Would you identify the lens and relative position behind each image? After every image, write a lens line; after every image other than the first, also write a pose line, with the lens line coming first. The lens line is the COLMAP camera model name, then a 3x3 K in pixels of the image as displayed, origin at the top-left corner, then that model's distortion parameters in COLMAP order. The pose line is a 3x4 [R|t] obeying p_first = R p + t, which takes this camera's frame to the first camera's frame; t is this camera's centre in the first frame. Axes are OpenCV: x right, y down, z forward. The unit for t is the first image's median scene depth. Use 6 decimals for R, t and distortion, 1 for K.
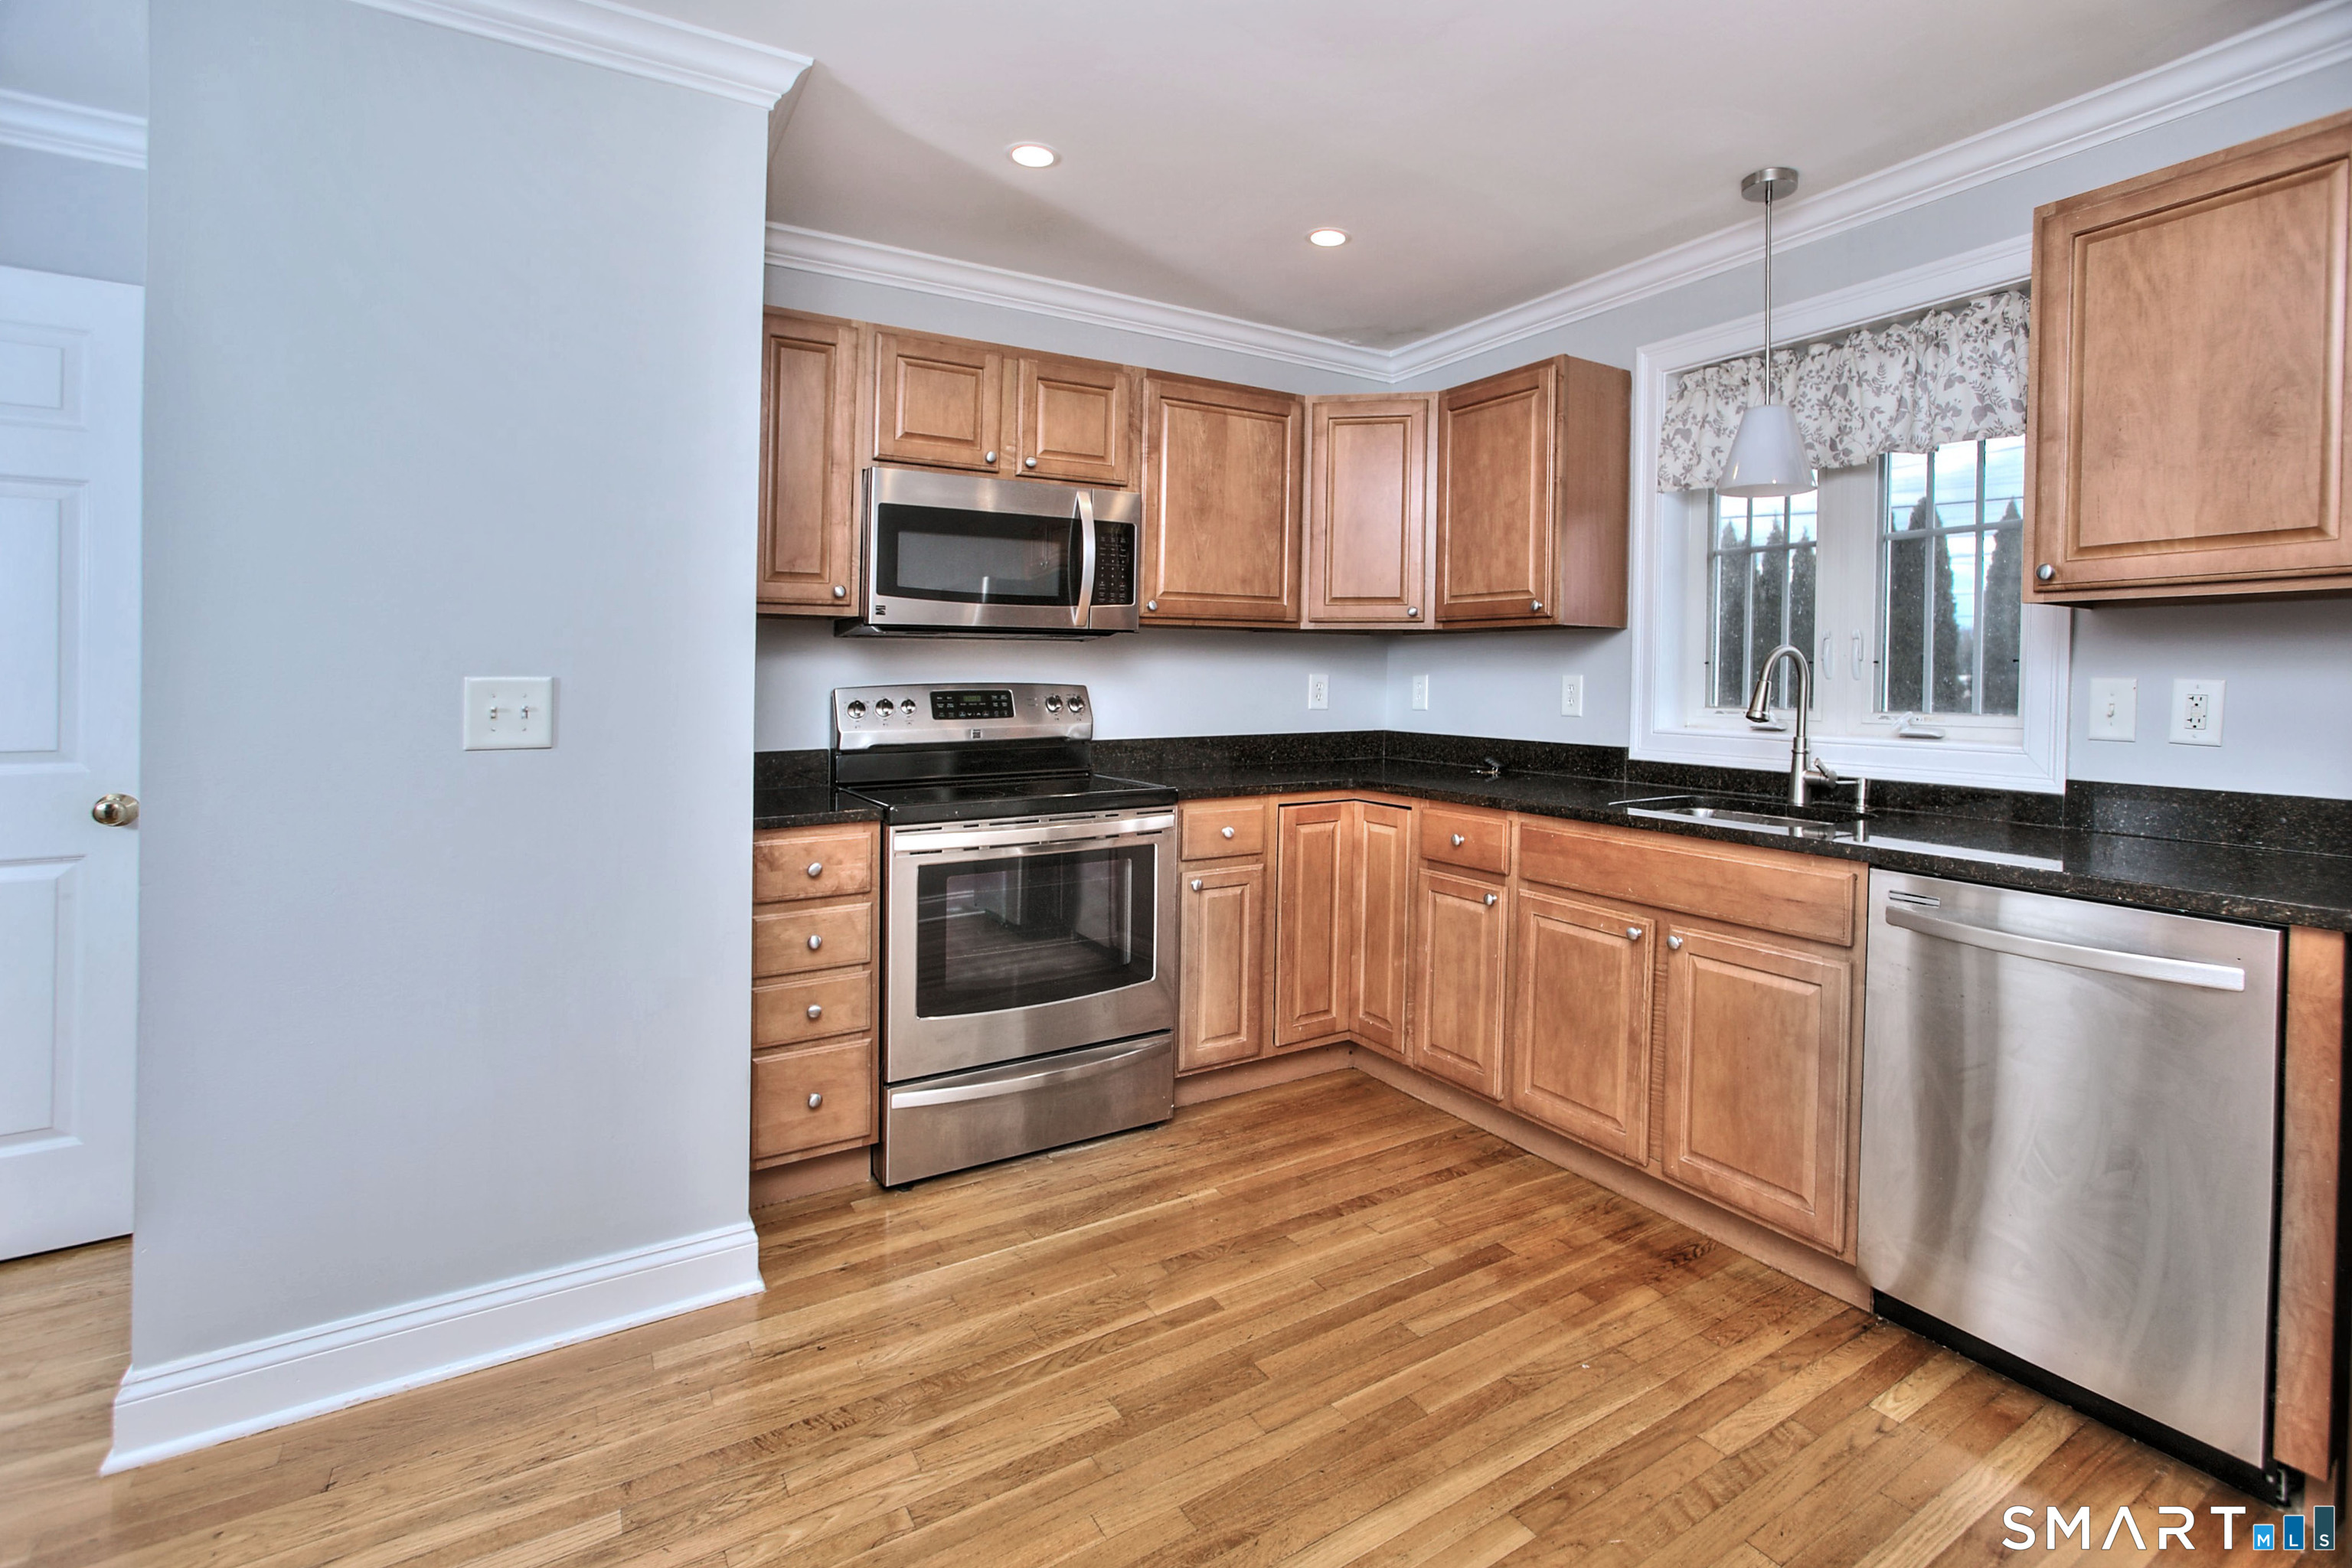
lens RADIAL K [[1107.1, 0, 1259.3], [0, 1107.1, 790.4], [0, 0, 1]] dist [-0.076294, 0.031873]
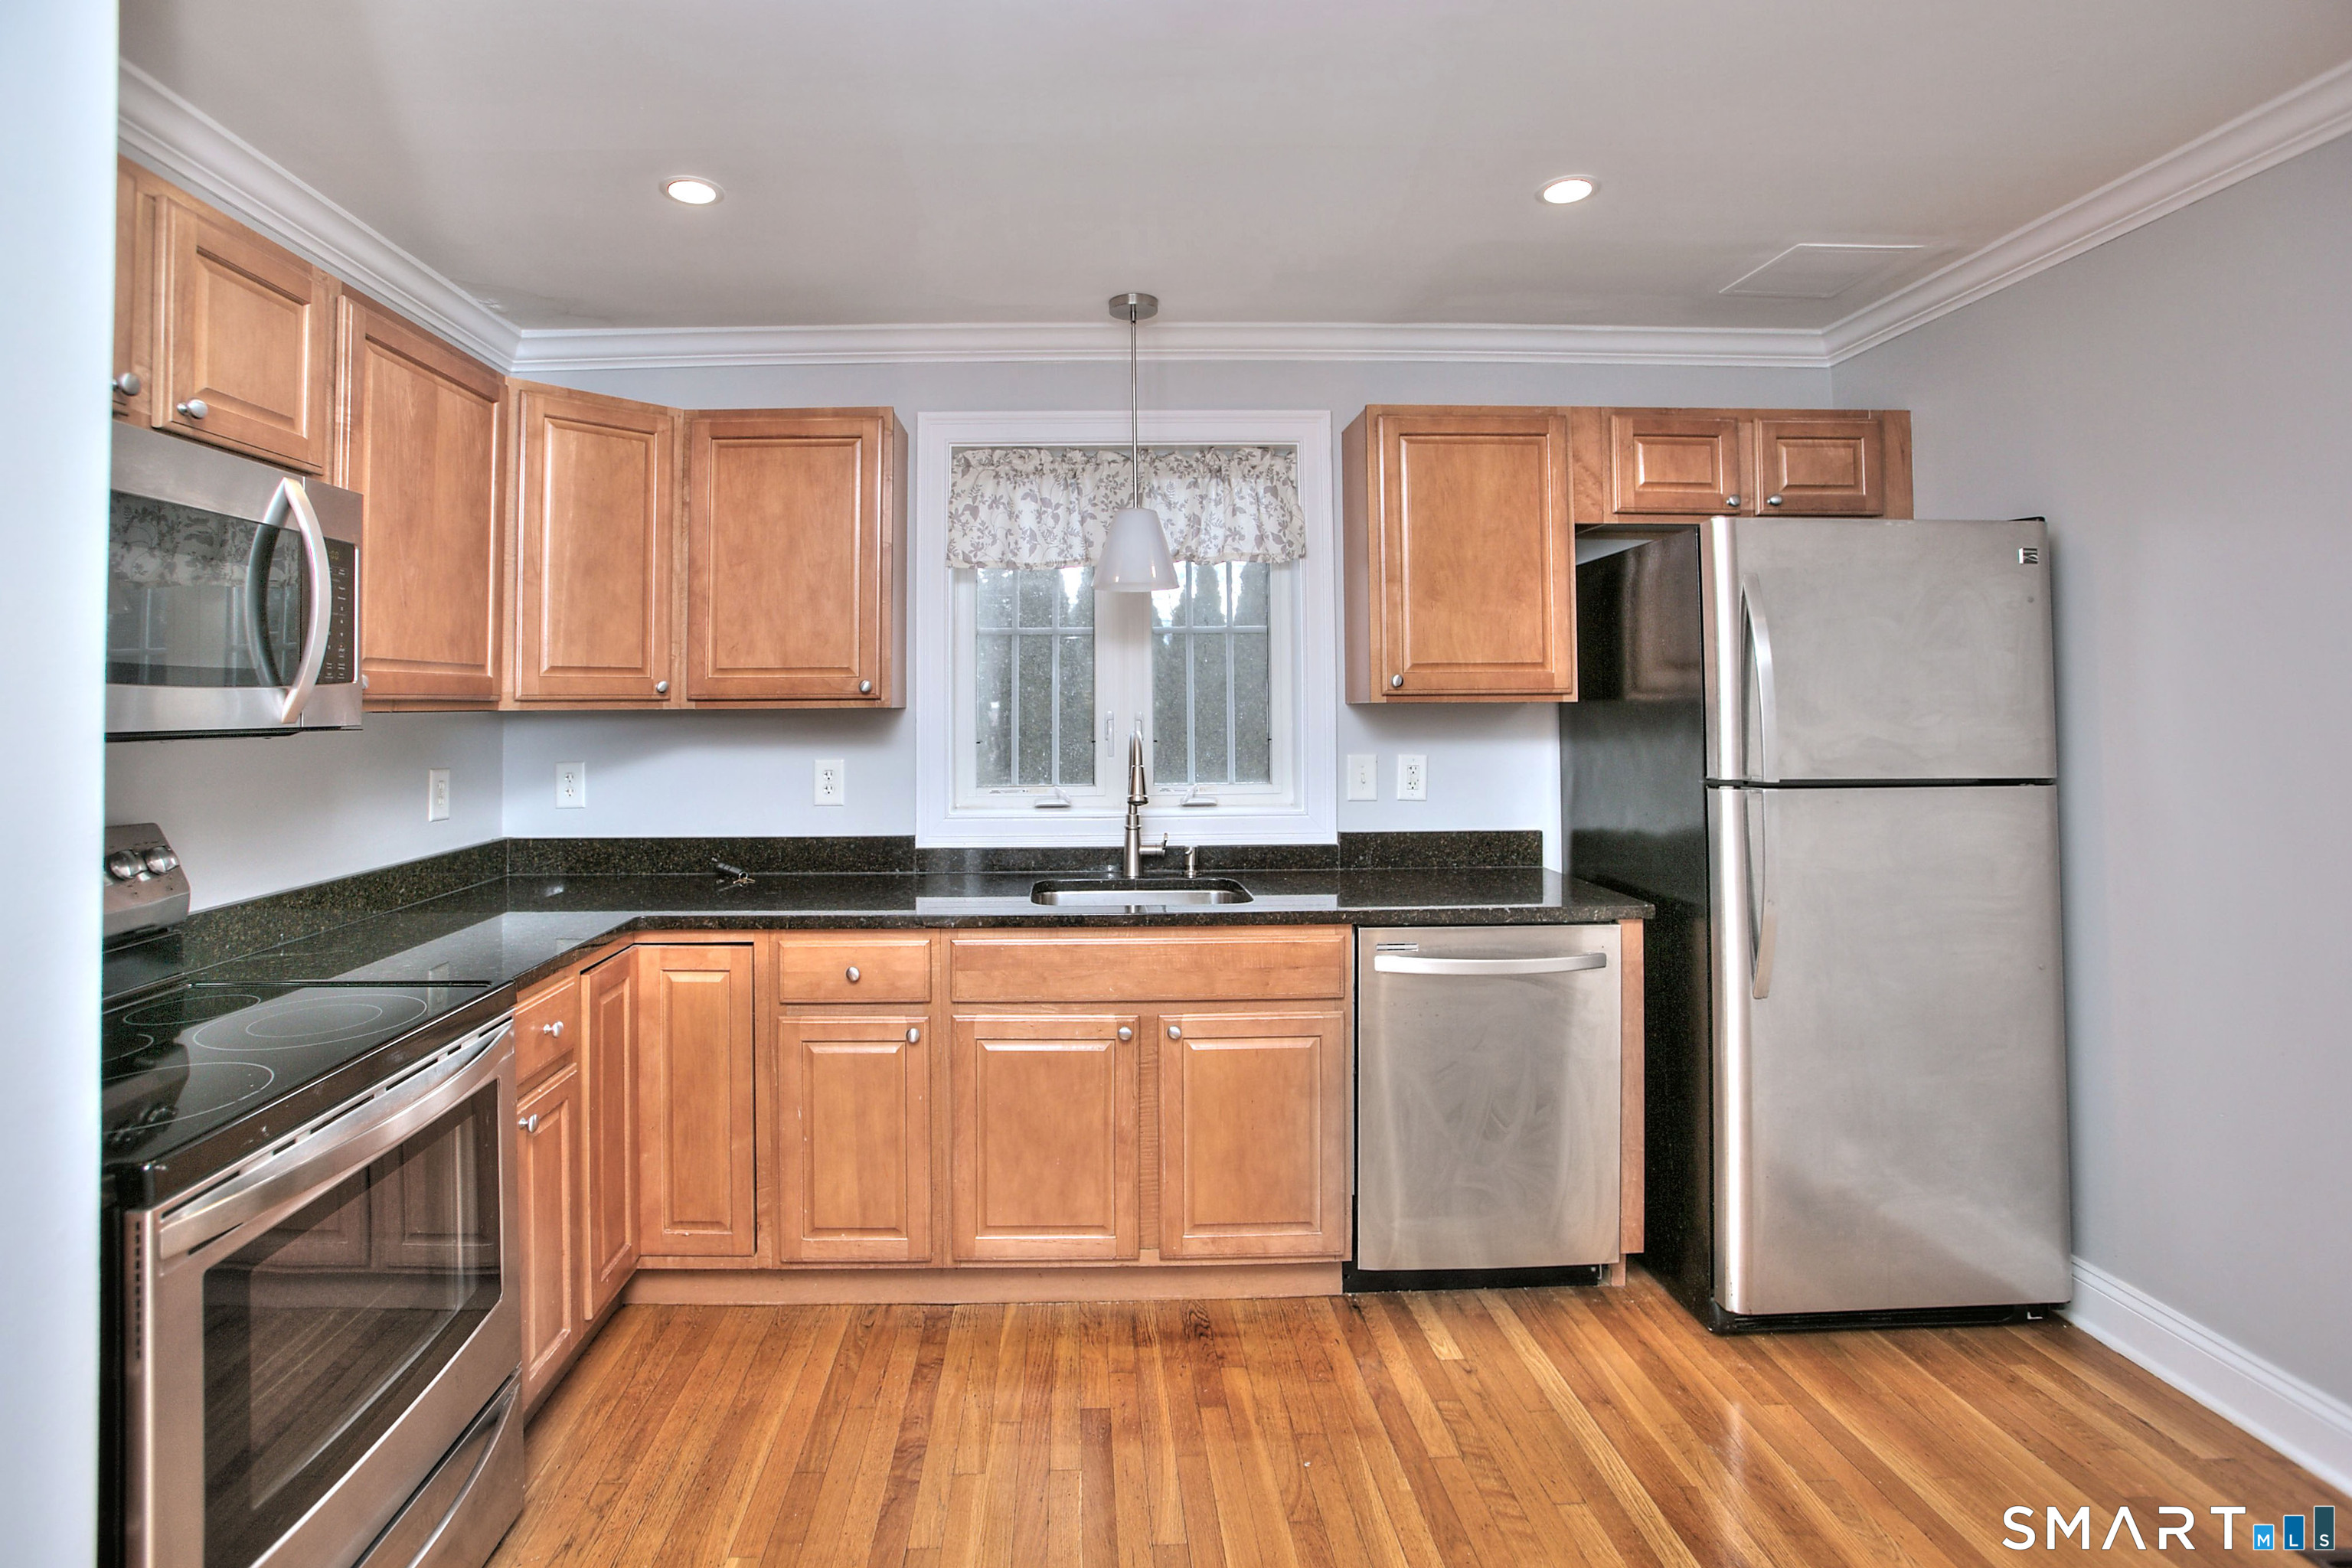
lens RADIAL K [[1107.1, 0, 1259.3], [0, 1107.1, 790.4], [0, 0, 1]] dist [-0.076294, 0.031873]
pose [[0.506706, -0.066543, 0.859547, -0.386719], [0.095894, 0.995180, 0.020513, -0.084528], [-0.856769, 0.072031, 0.510645, 0.336702]]
